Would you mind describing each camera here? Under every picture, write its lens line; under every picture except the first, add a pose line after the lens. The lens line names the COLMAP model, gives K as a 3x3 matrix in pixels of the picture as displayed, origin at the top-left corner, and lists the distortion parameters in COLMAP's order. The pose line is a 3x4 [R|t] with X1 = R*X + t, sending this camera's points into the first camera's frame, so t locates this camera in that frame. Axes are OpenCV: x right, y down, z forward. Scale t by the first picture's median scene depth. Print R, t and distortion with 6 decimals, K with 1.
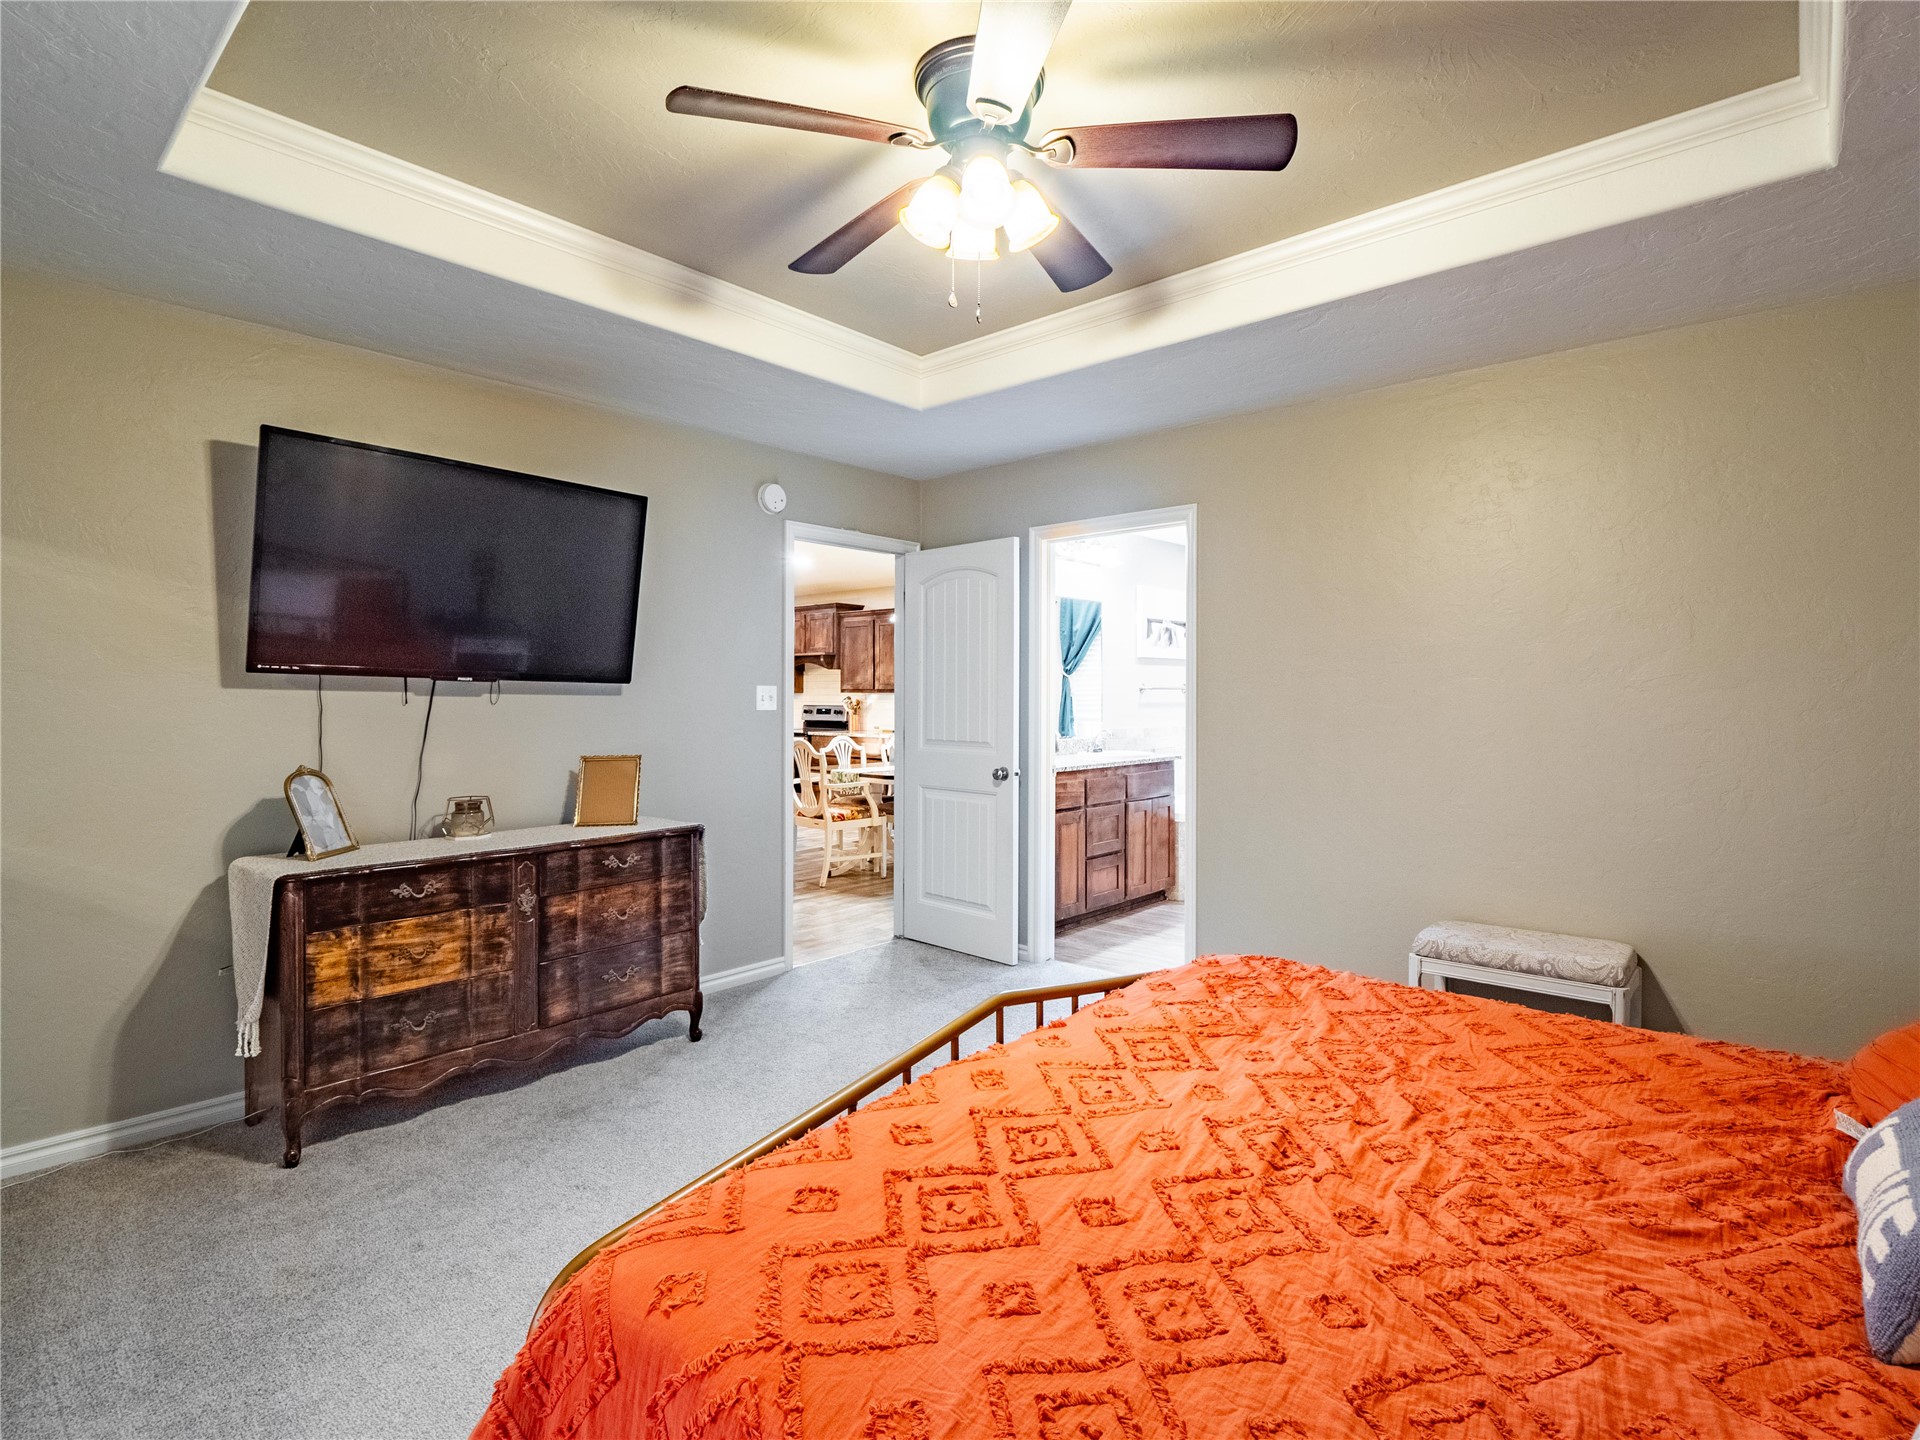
lens RADIAL K [[962.2, 0, 944.9], [0, 962.2, 709.7], [0, 0, 1]] dist [-0.003996, -0.000508]
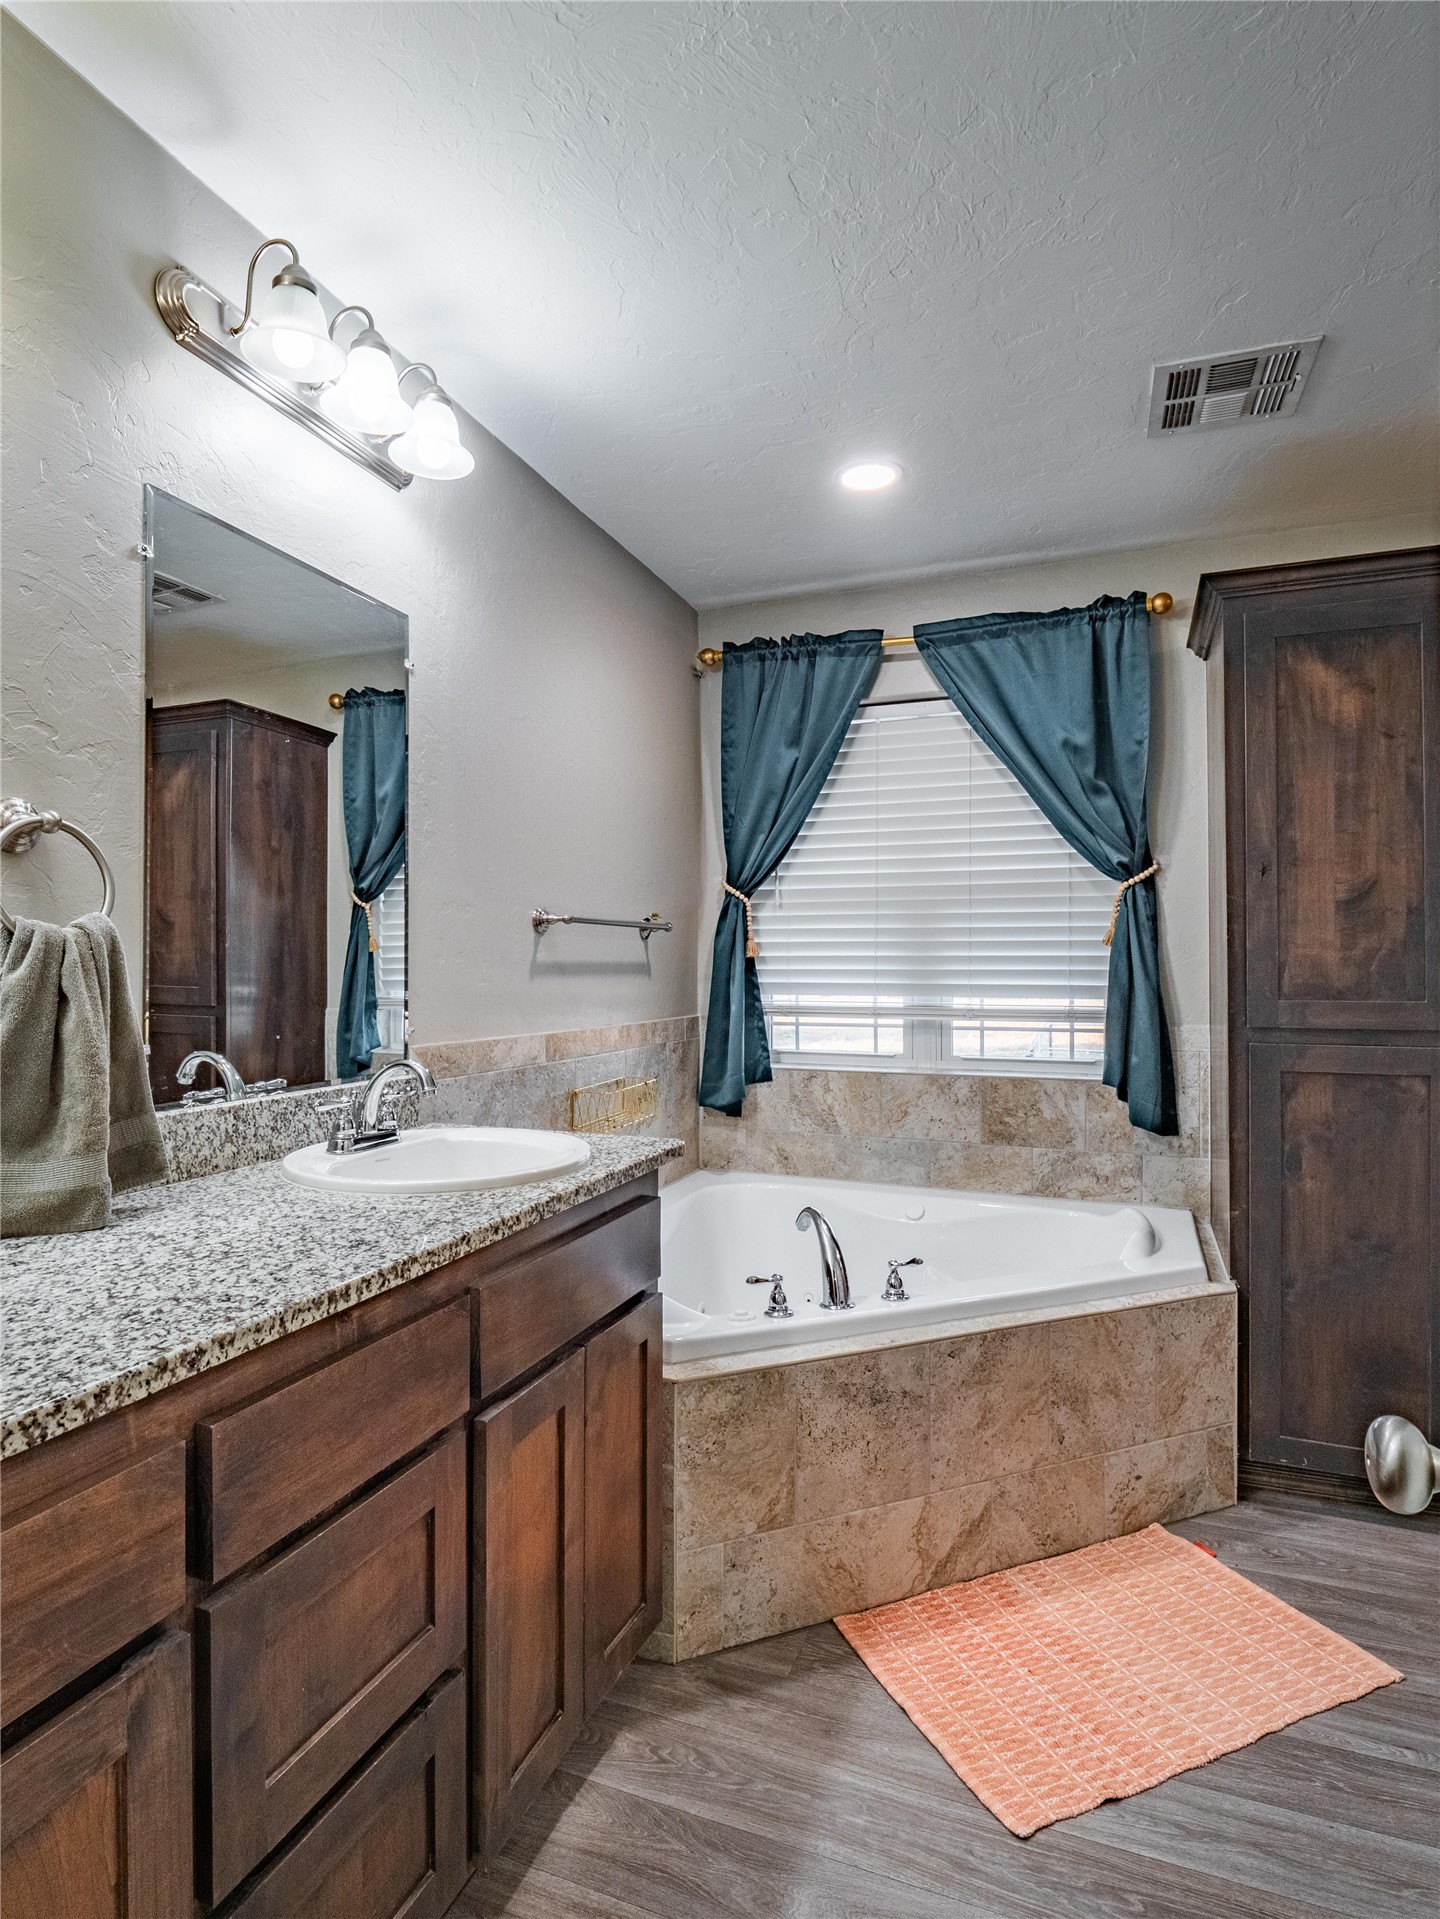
lens RADIAL K [[1036.7, 0, 698.0], [0, 1036.7, 959.3], [0, 0, 1]] dist [0.001814, -0.022257]
pose [[0.935321, 0.007106, 0.353728, 0.144192], [0.002057, 0.999672, -0.025521, 0.001458], [-0.353794, 0.024598, 0.935000, 0.722615]]
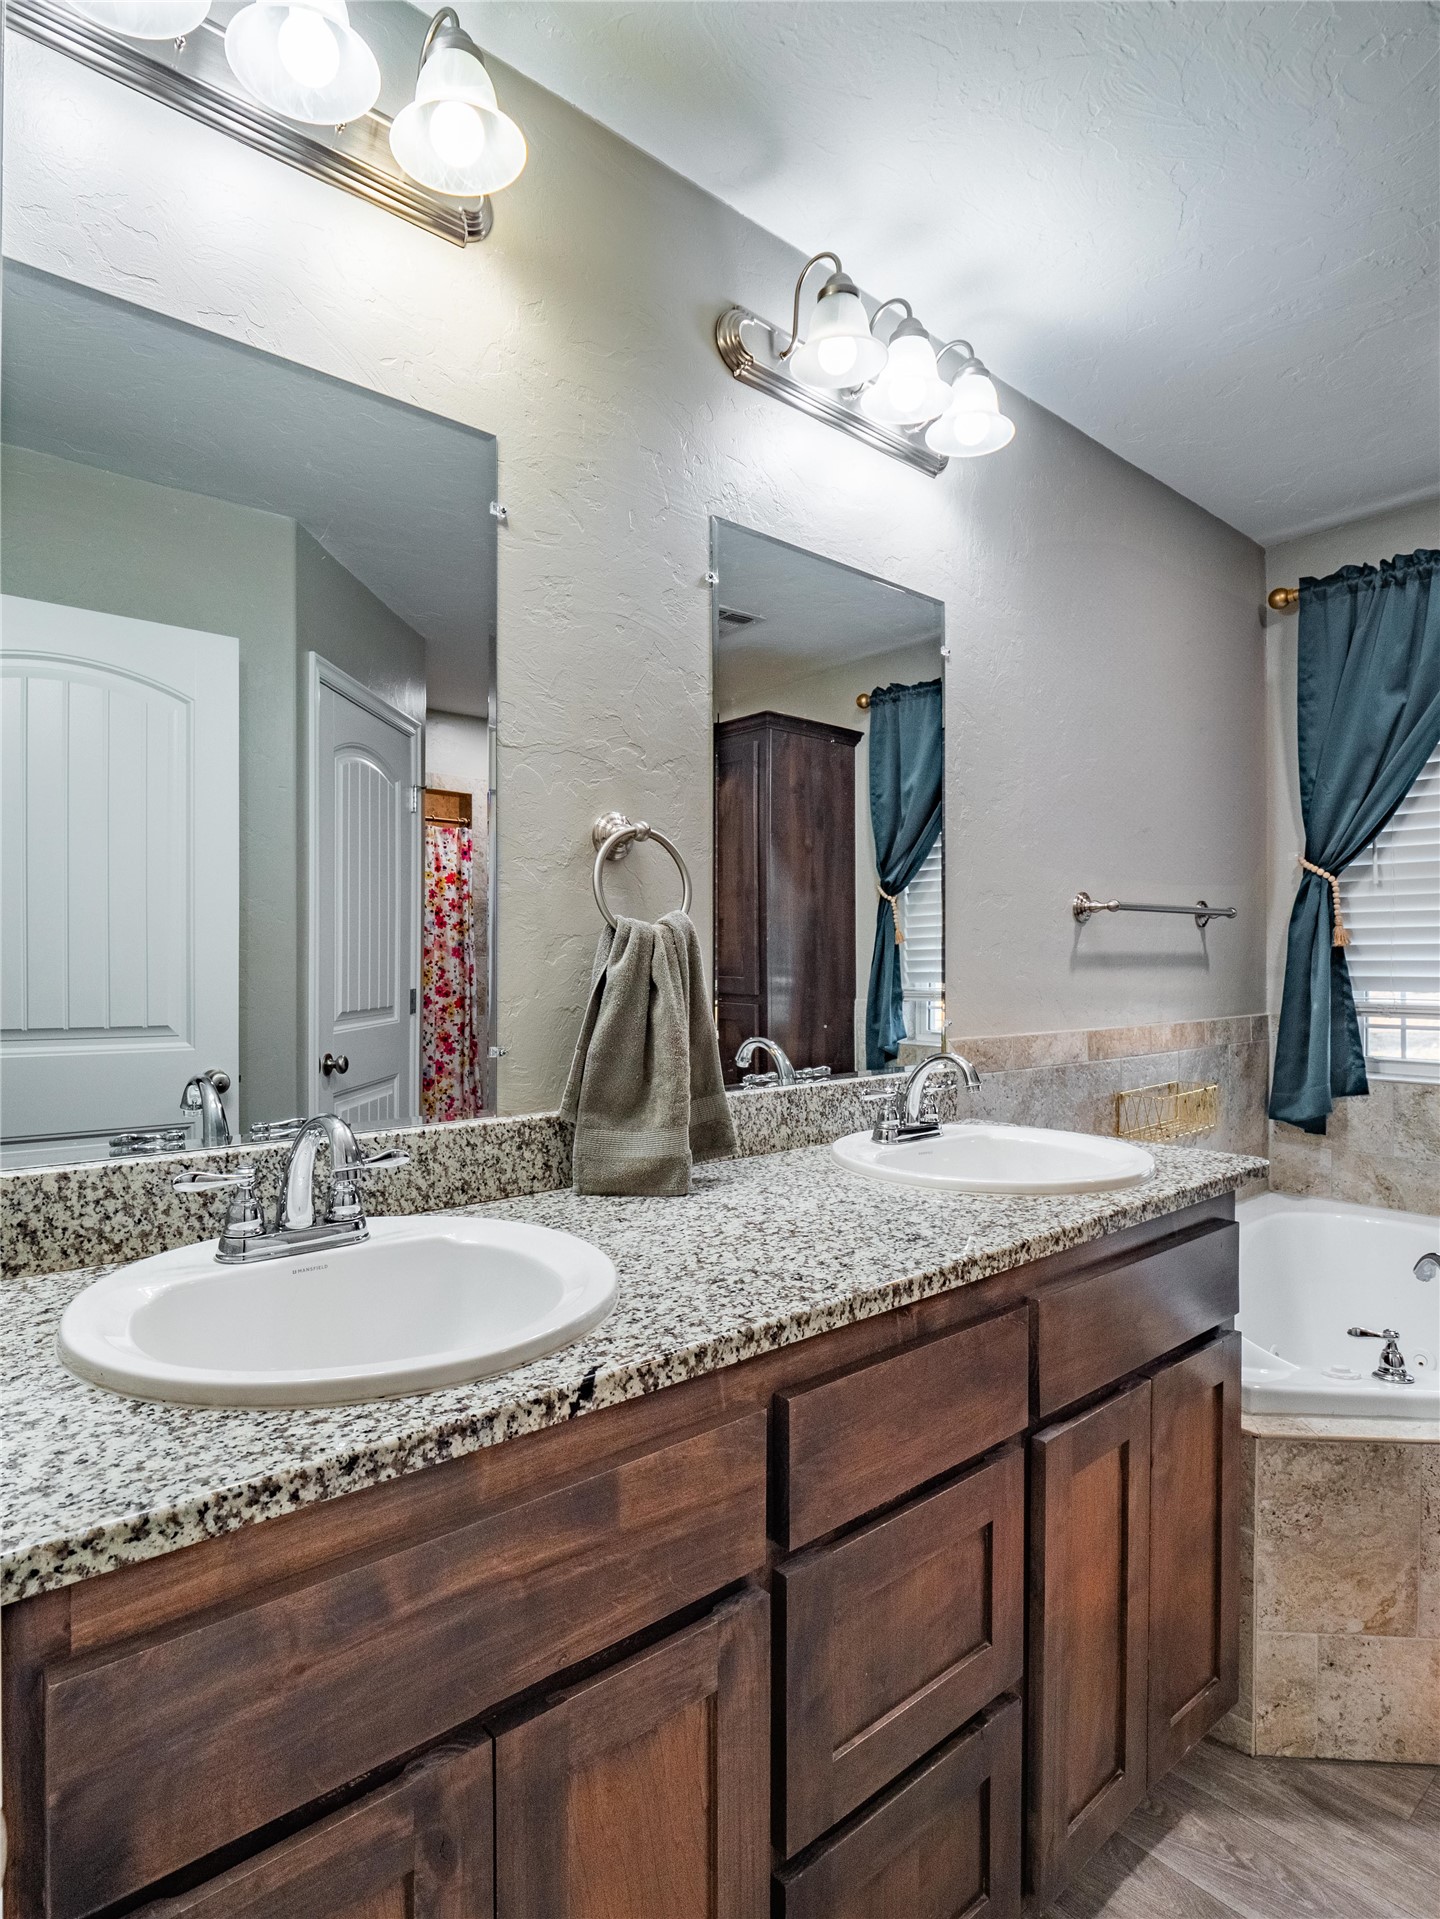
lens RADIAL K [[1035.0, 0, 685.1], [0, 1035.0, 959.8], [0, 0, 1]] dist [-0.014630, -0.002302]
pose [[0.991024, 0.002387, -0.133661, 0.136718], [-0.004657, 0.999850, -0.016667, 0.001363], [0.133601, 0.017140, 0.990887, 0.731545]]
